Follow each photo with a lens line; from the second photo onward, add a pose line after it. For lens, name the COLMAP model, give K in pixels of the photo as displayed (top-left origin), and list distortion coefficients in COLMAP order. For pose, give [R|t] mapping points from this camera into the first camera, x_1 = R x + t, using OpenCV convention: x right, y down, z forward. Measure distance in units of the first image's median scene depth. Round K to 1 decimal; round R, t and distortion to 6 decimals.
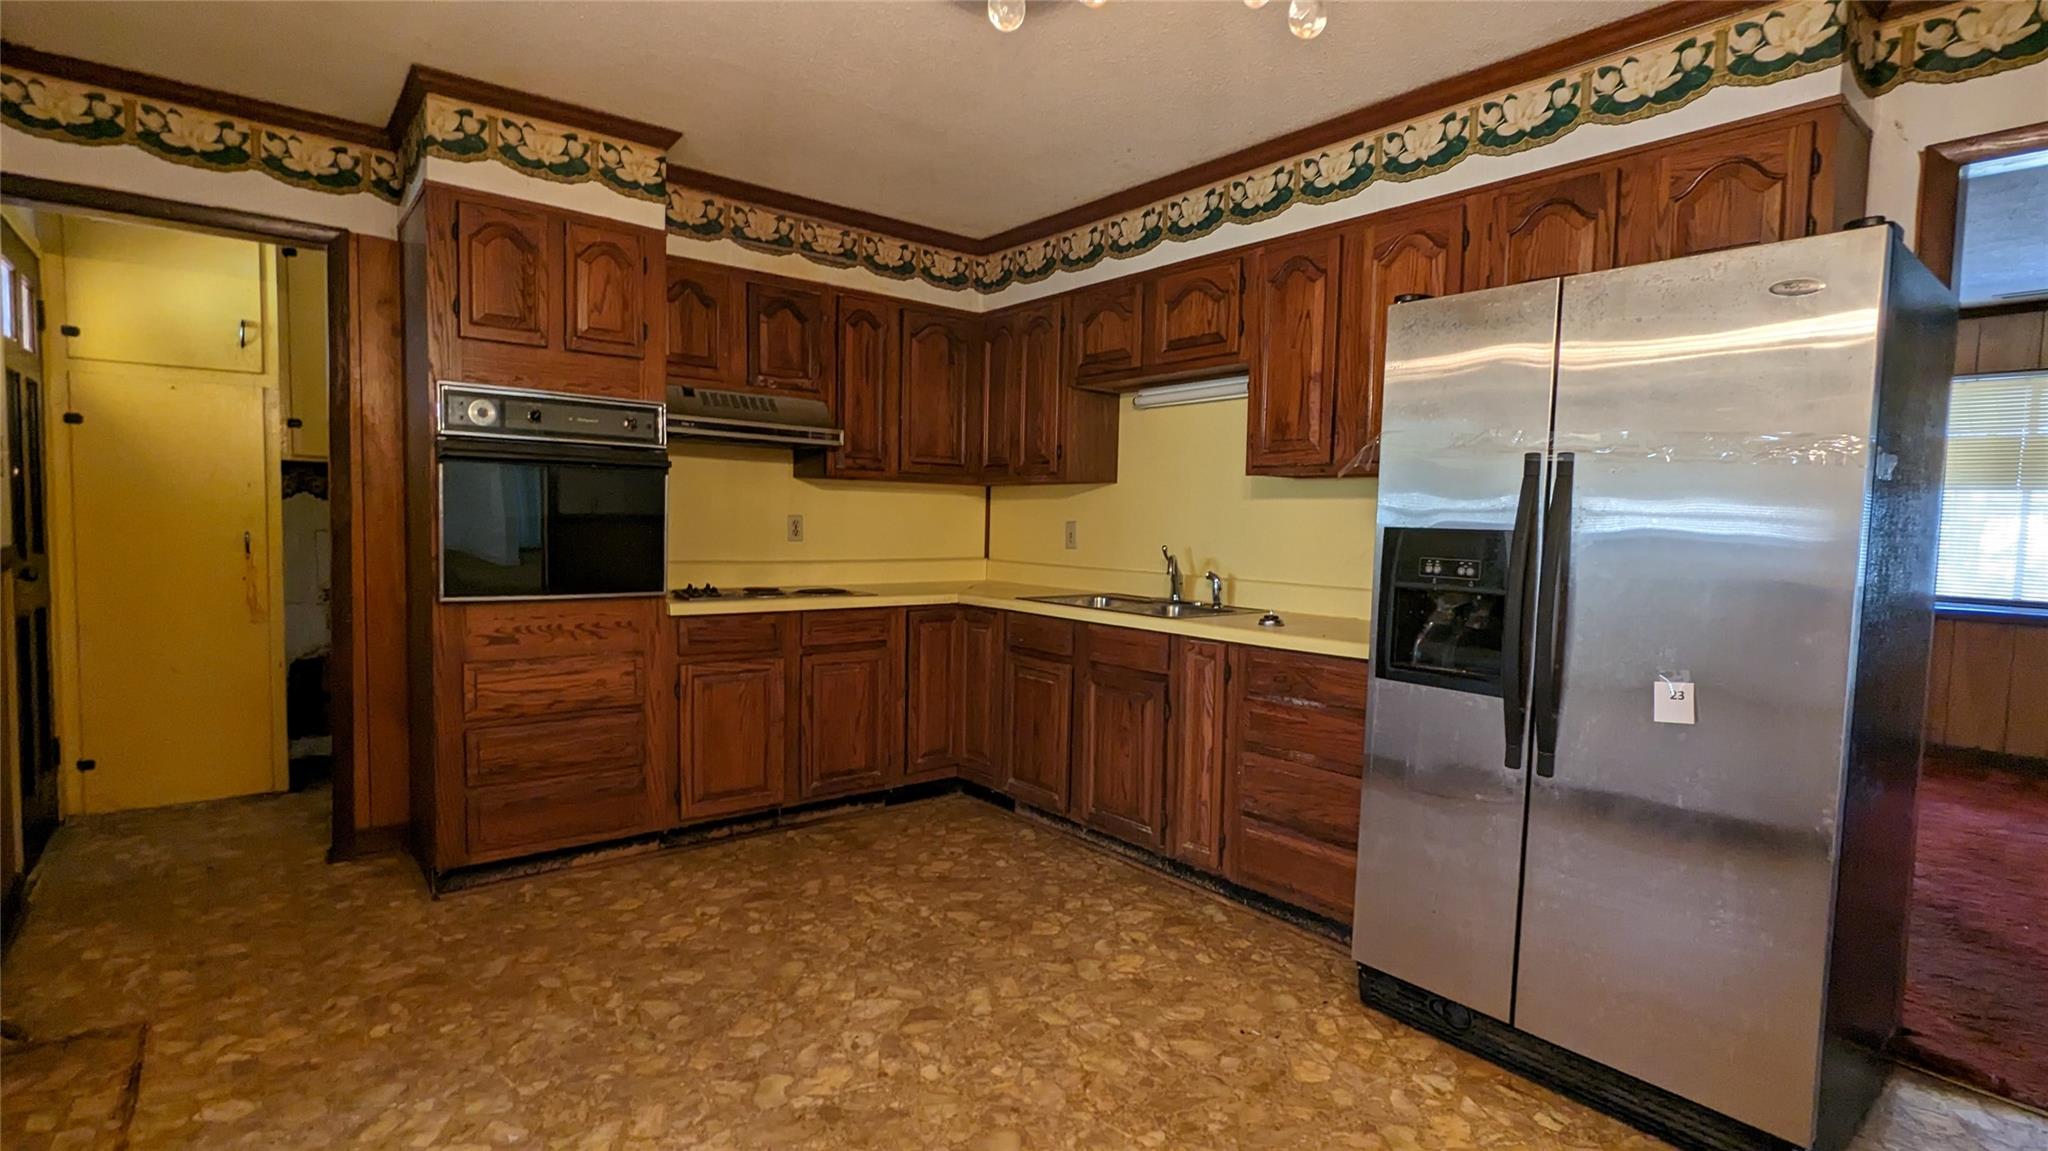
lens RADIAL K [[964.4, 0, 1020.9], [0, 964.4, 578.8], [0, 0, 1]] dist [0.000986, 0.001049]
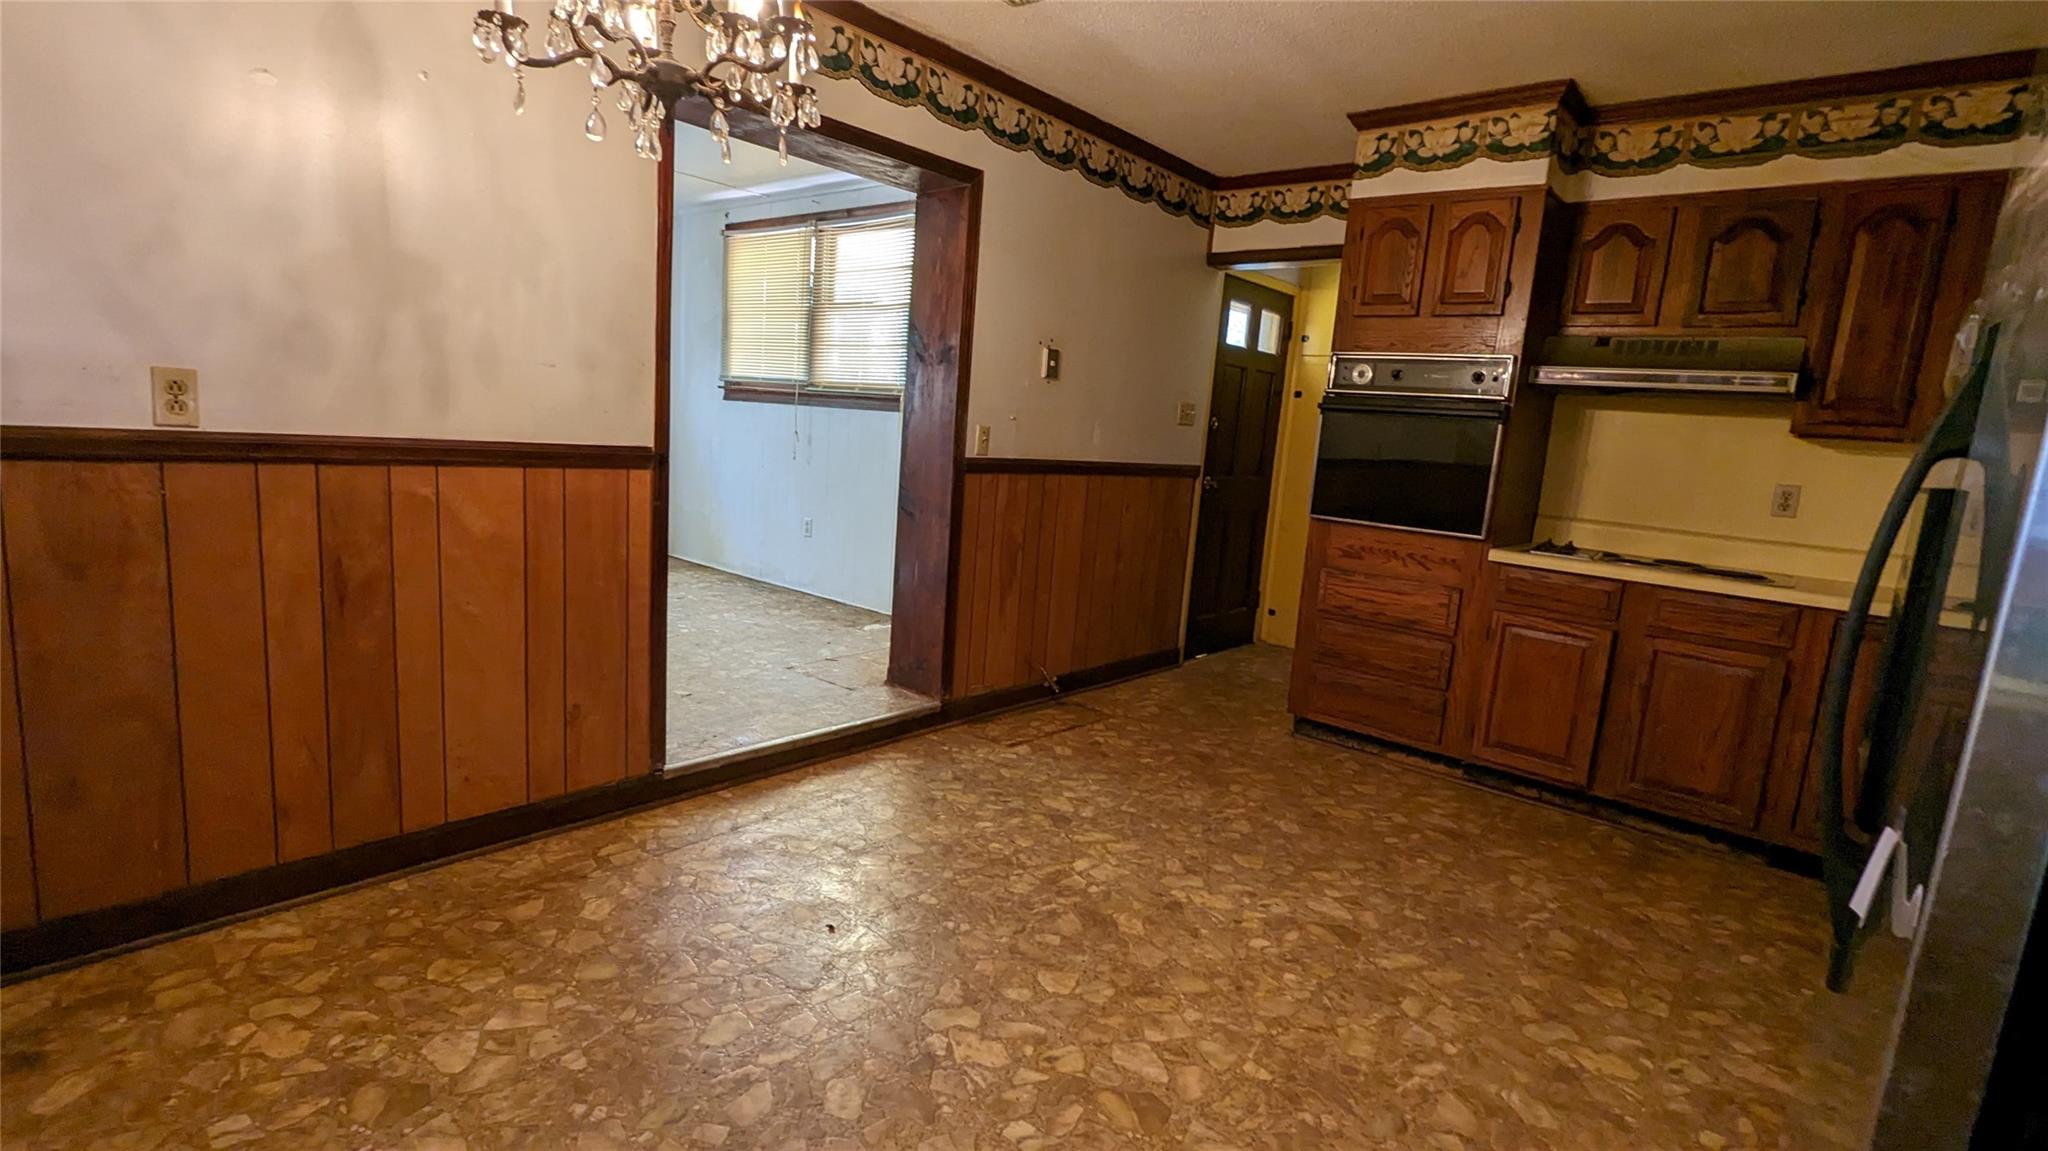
lens RADIAL K [[964.4, 0, 1019.5], [0, 964.4, 579.1], [0, 0, 1]] dist [0.000986, 0.001049]
pose [[0.186021, 0.148363, -0.971280, 0.619943], [-0.136495, 0.982851, 0.123988, -0.002540], [0.973019, 0.109511, 0.203082, 0.322678]]
